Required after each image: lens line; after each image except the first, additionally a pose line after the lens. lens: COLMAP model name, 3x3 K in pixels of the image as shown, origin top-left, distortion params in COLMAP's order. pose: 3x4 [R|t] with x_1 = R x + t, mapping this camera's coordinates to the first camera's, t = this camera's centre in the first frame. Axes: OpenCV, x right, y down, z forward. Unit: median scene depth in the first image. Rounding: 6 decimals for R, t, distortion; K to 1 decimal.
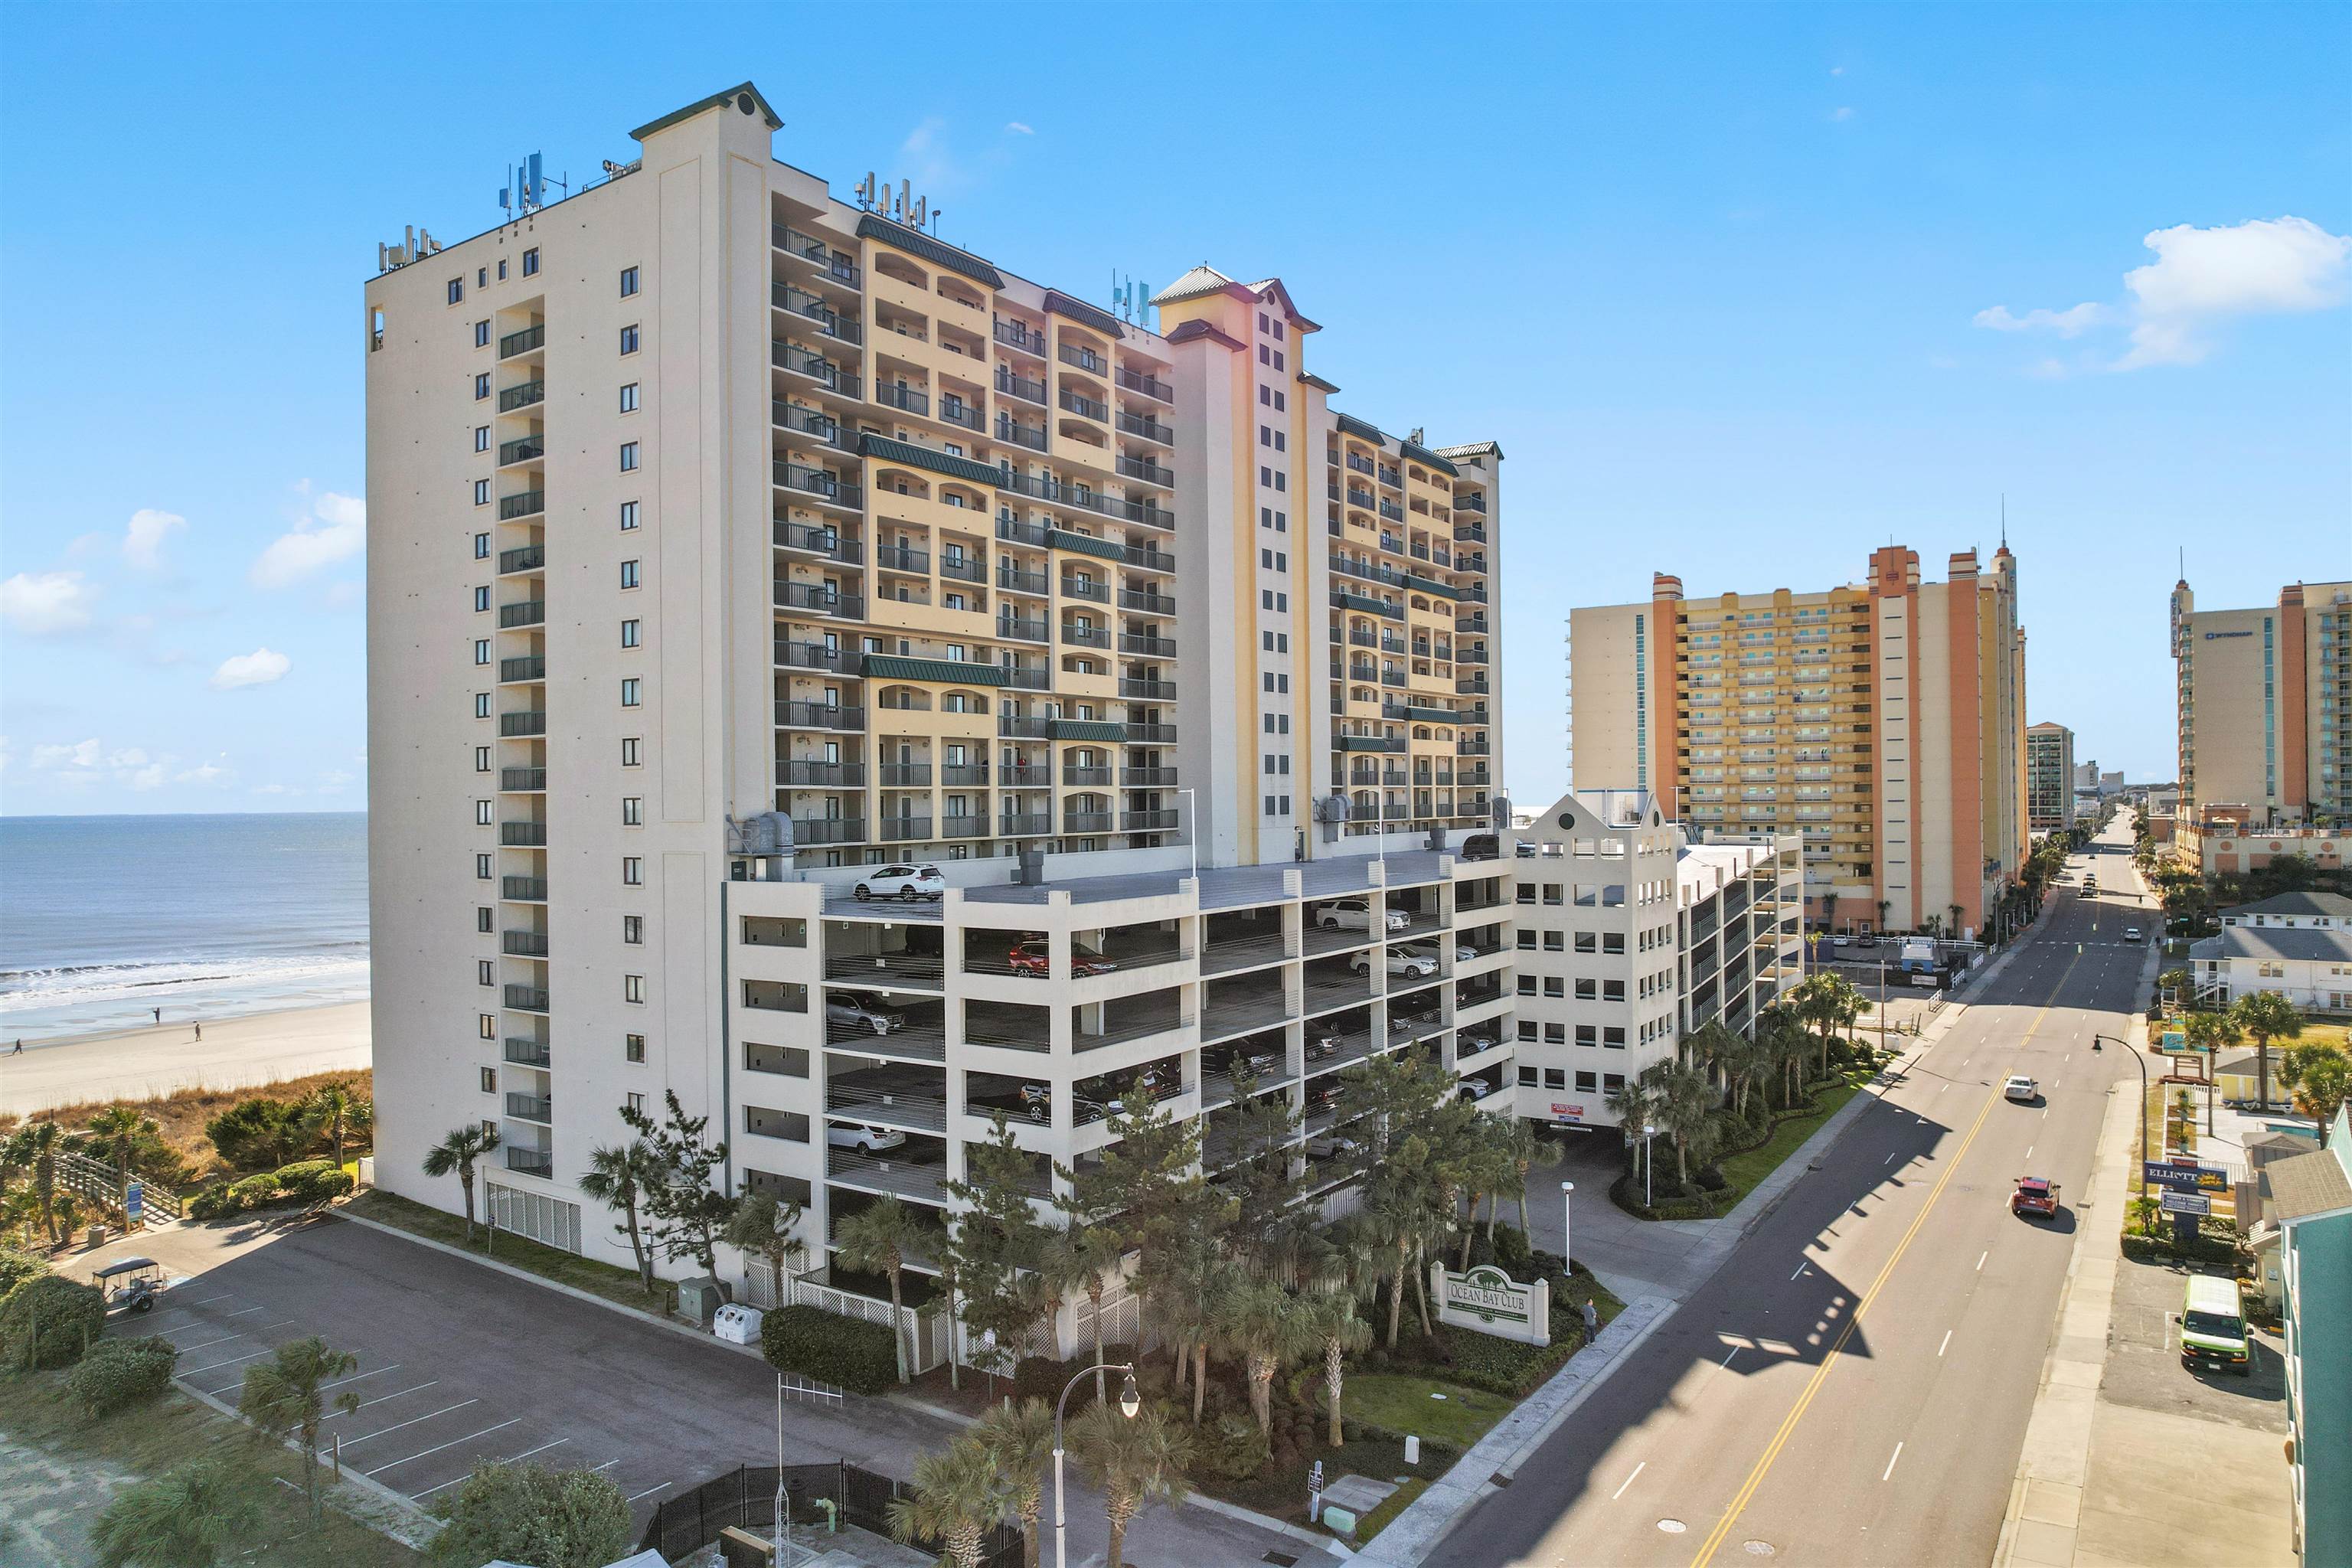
lens RADIAL K [[1476.7, 0, 1176.0], [0, 1476.7, 784.0], [0, 0, 1]] dist [-0.002574, -0.000305]
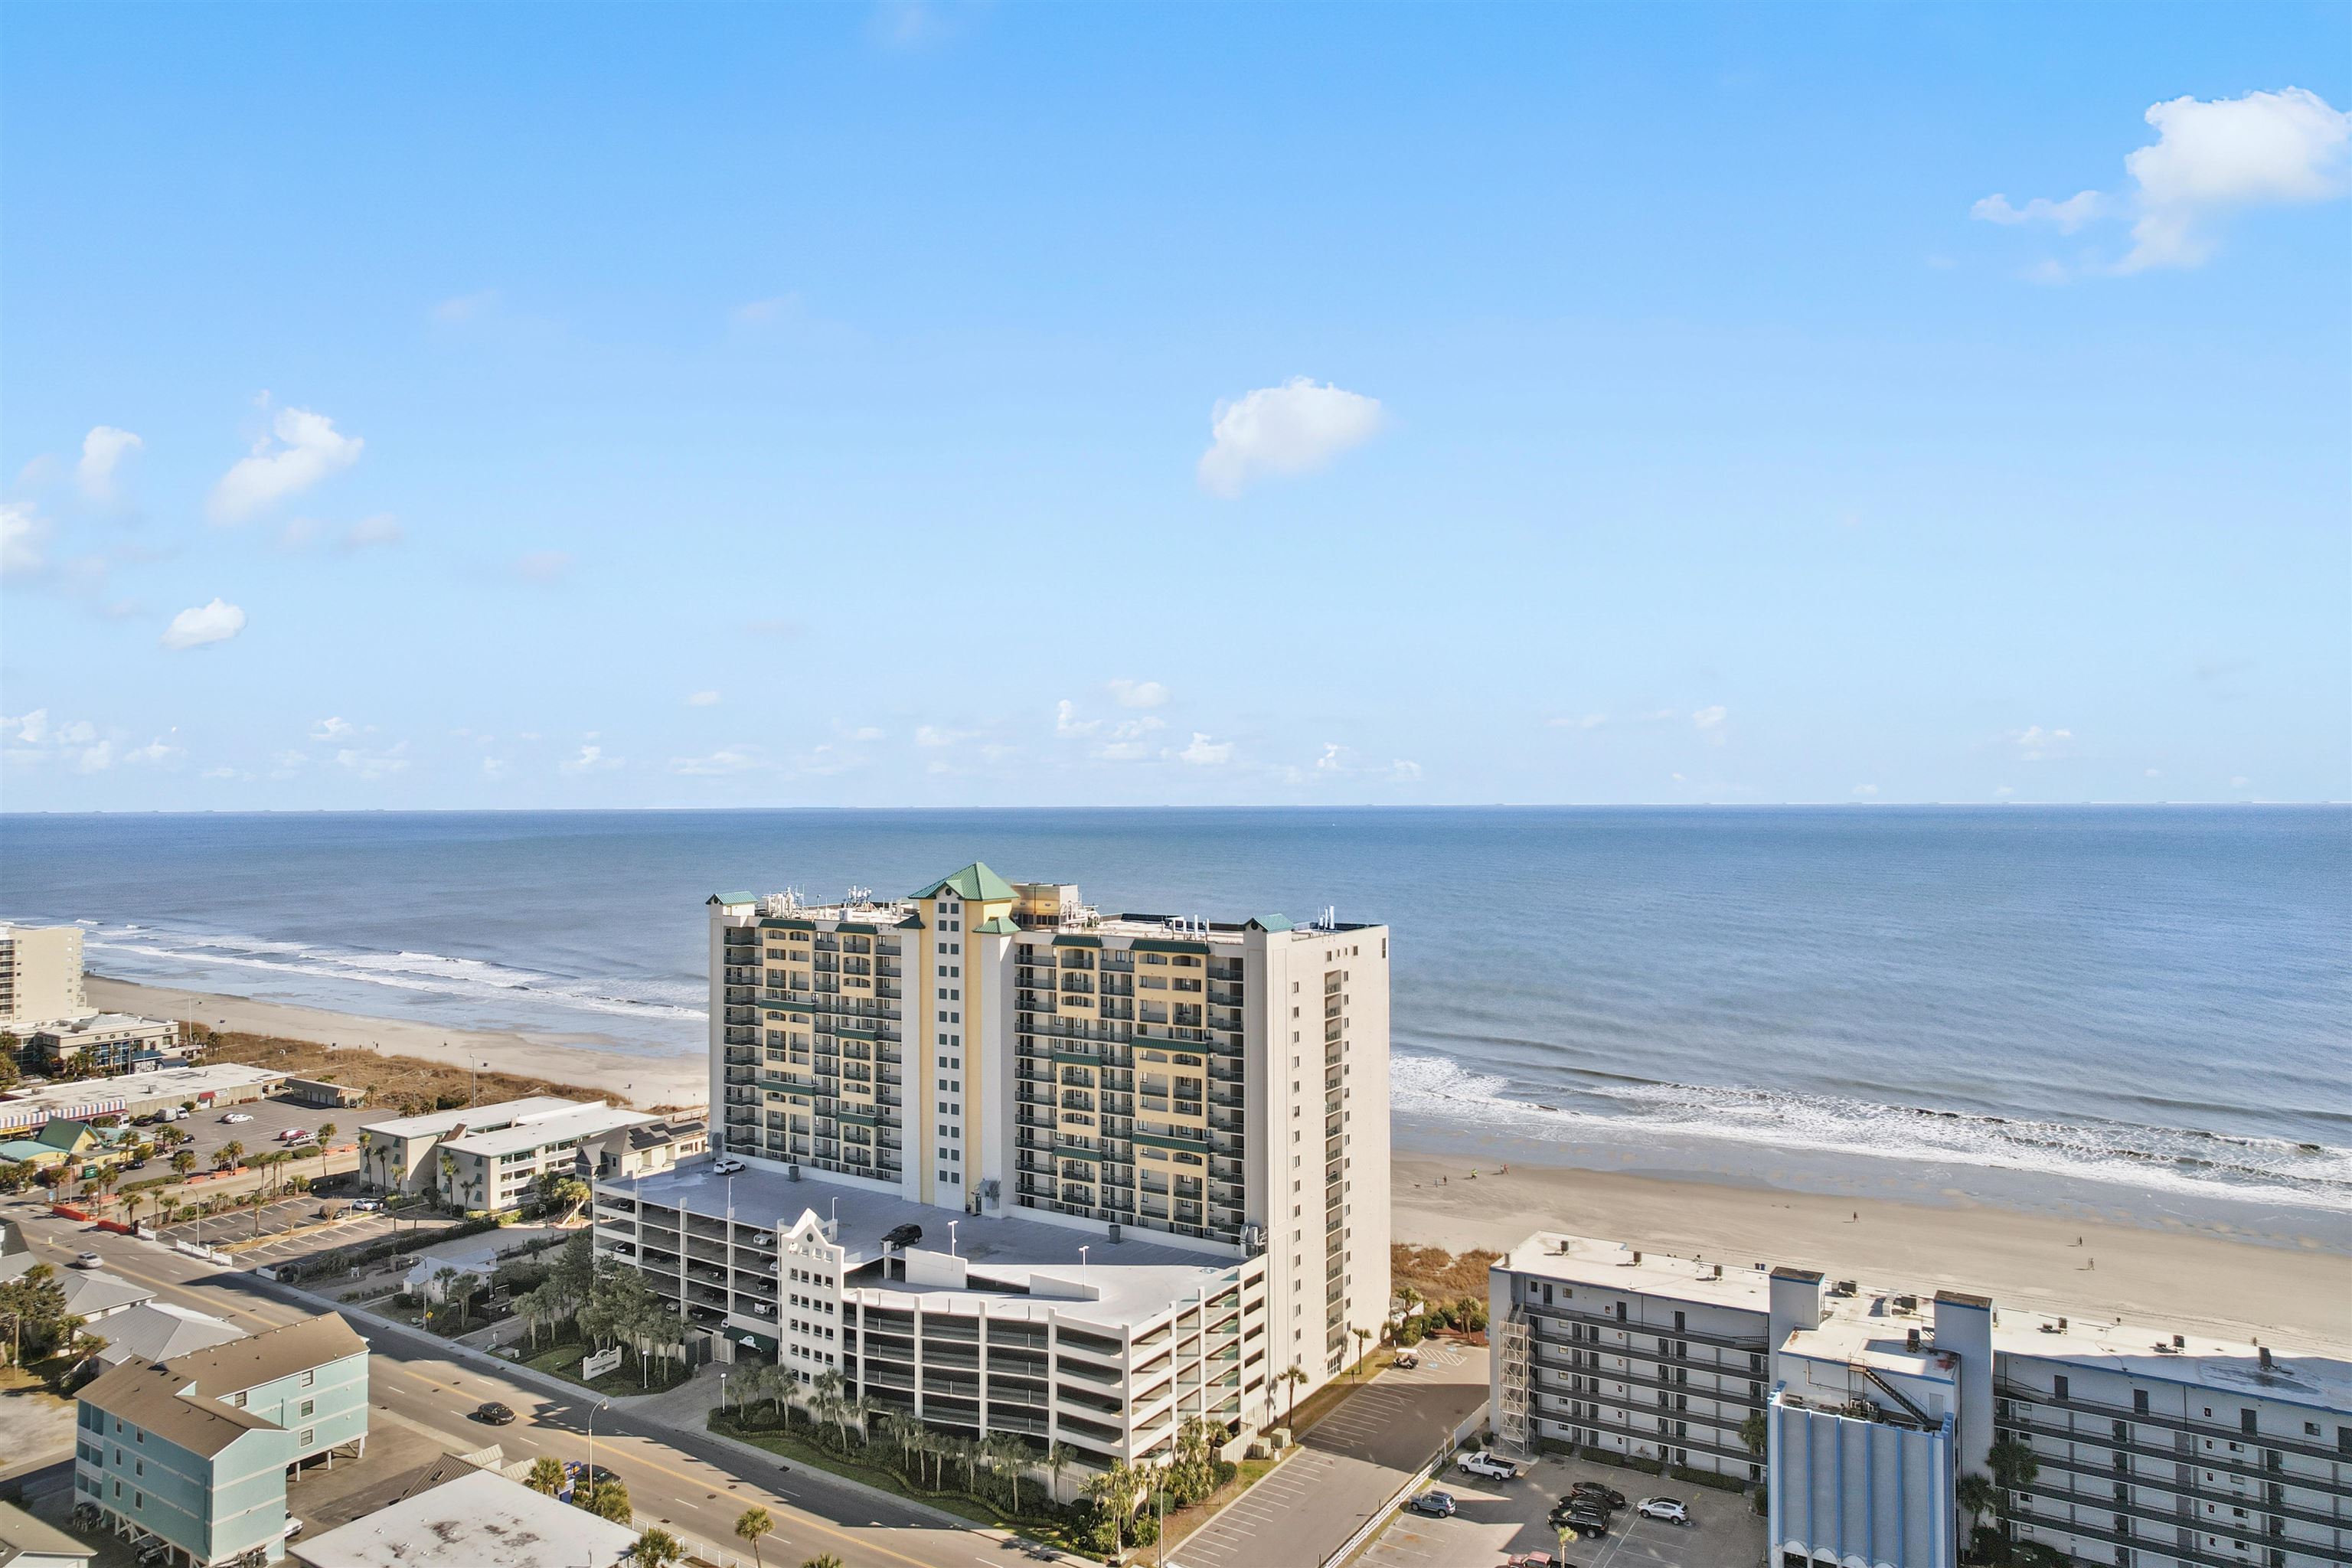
lens RADIAL K [[1515.4, 0, 1182.7], [0, 1515.4, 809.1], [0, 0, 1]] dist [-0.005536, -0.001011]
pose [[0.032688, 0.017336, -0.999315, 2.240838], [0.009433, 0.999800, 0.017653, -0.542531], [0.999421, -0.010004, 0.032518, 1.447214]]
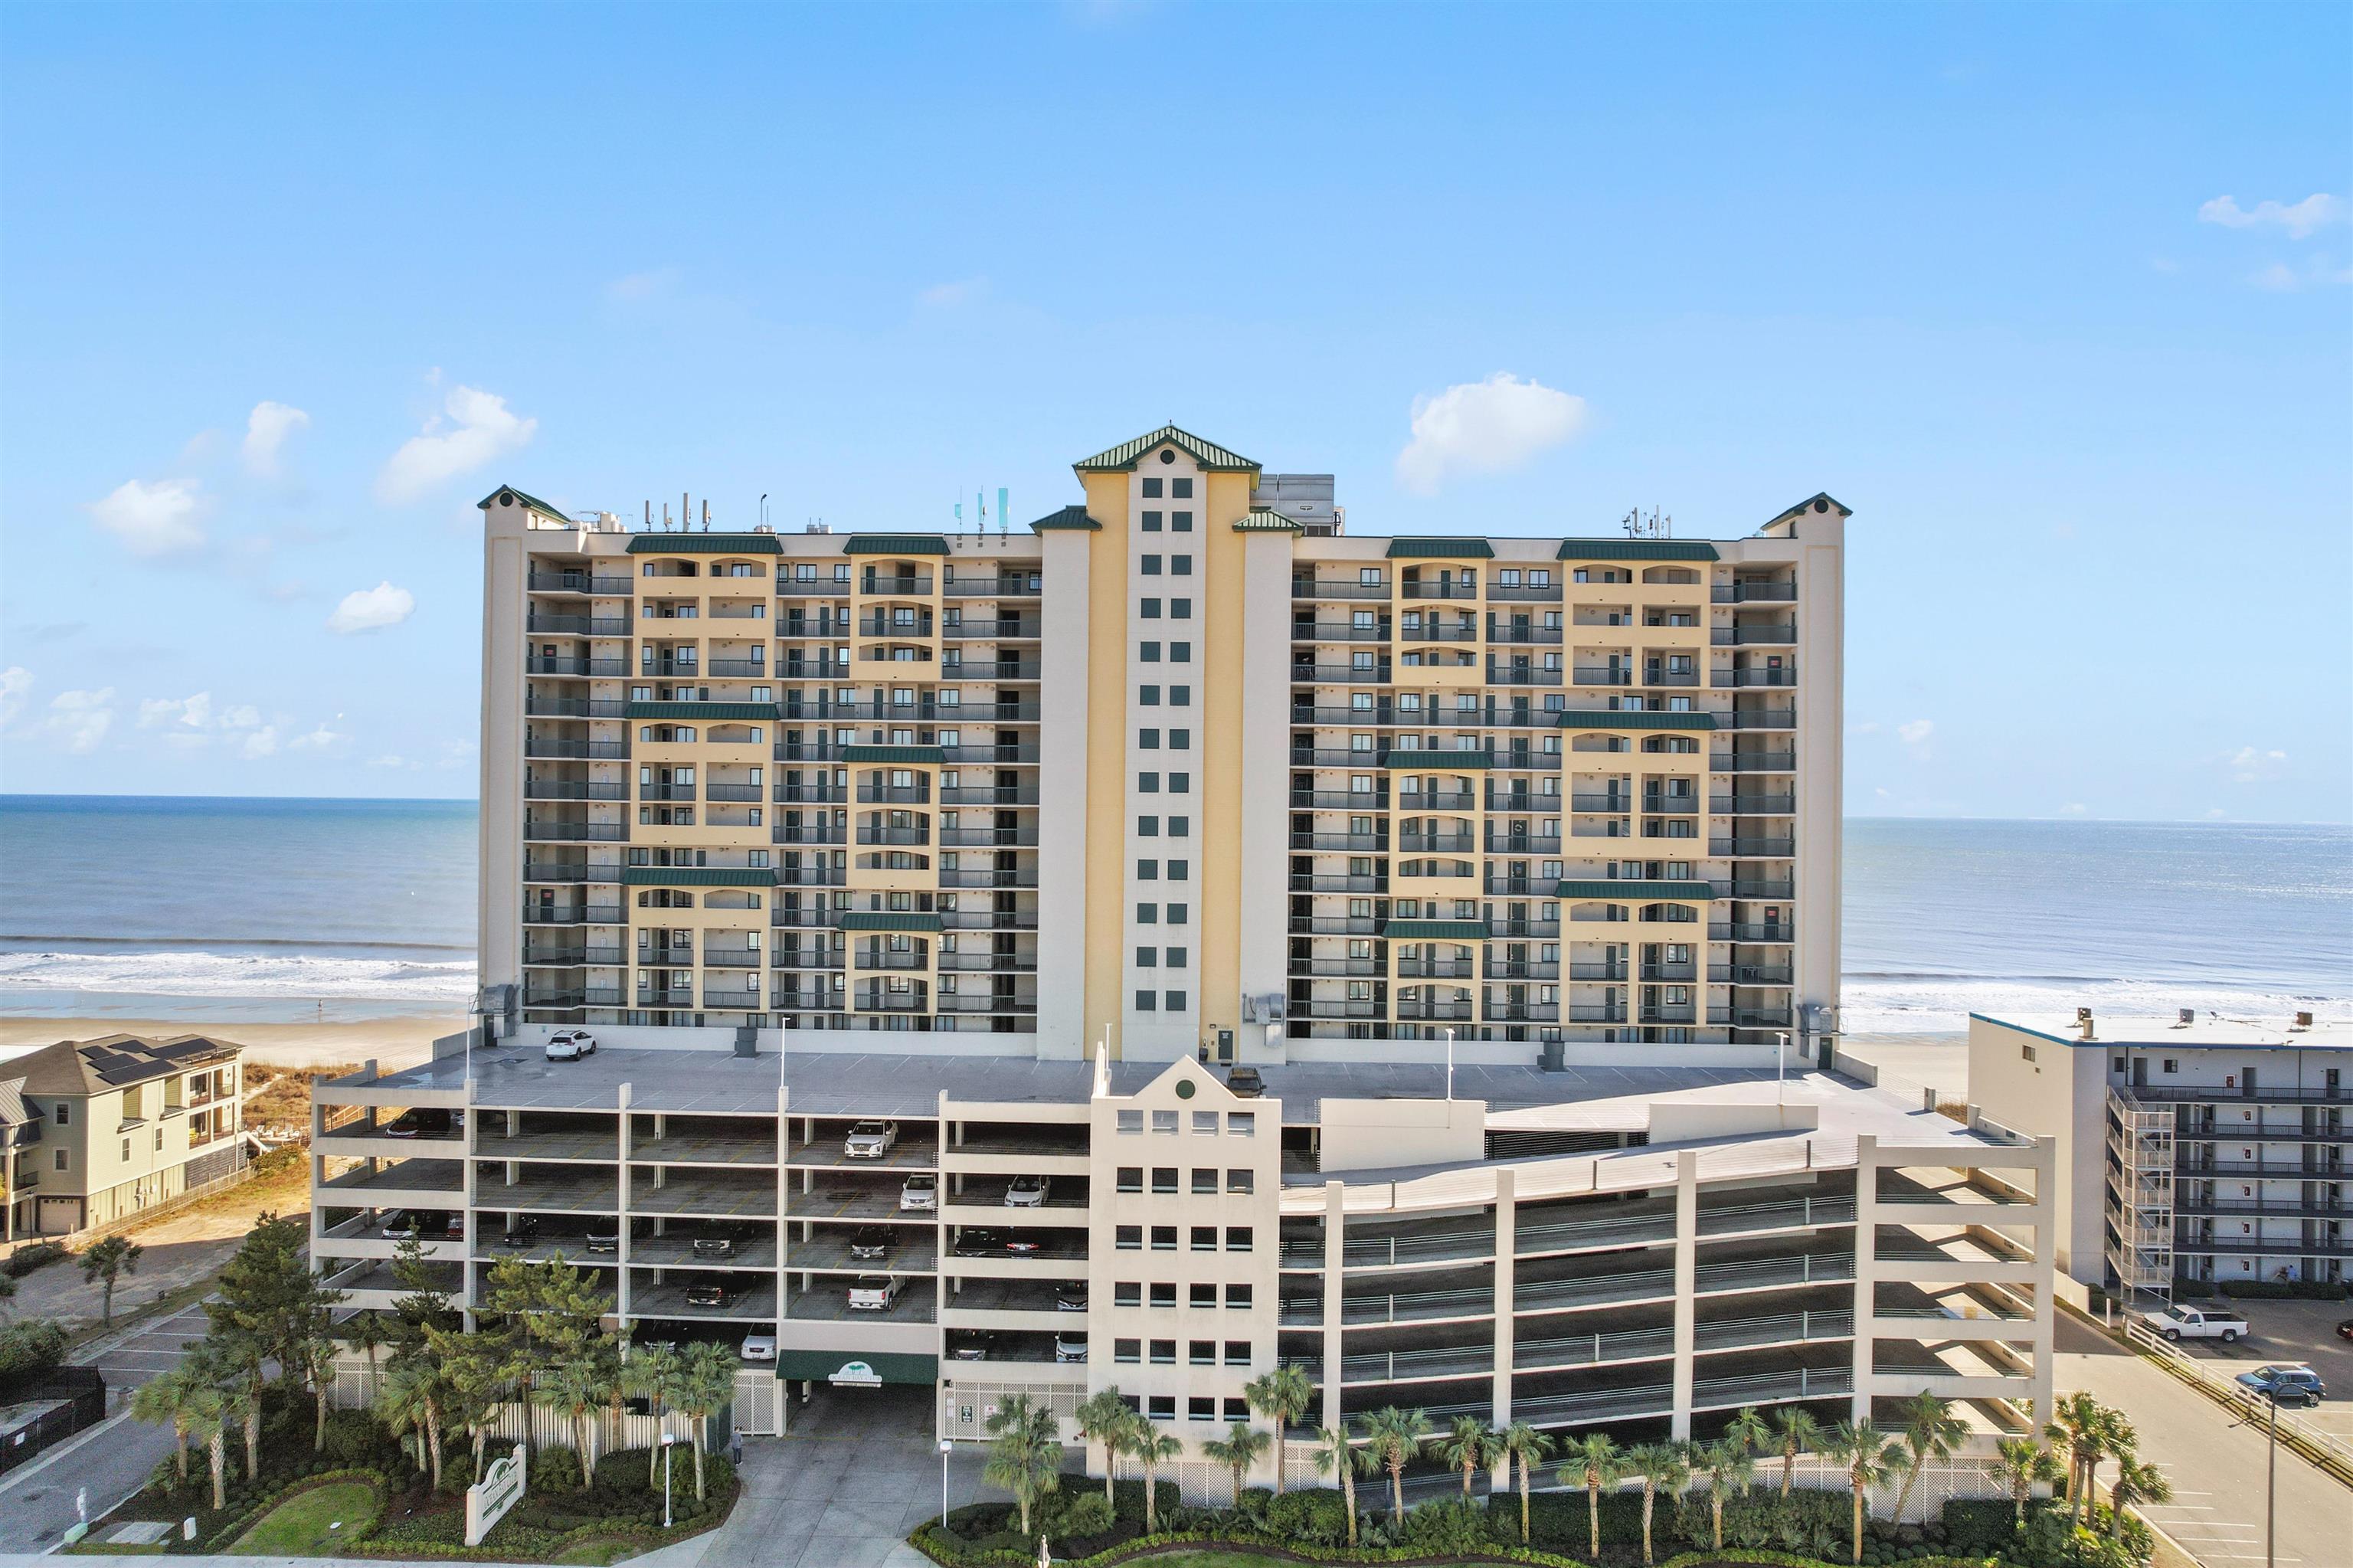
lens RADIAL K [[1516.1, 0, 1183.3], [0, 1516.1, 809.1], [0, 0, 1]] dist [-0.005536, -0.001011]
pose [[0.548316, 0.017240, -0.836094, 1.035204], [-0.012344, 0.999845, 0.012522, -0.140495], [0.836180, 0.003455, 0.548444, 0.571552]]
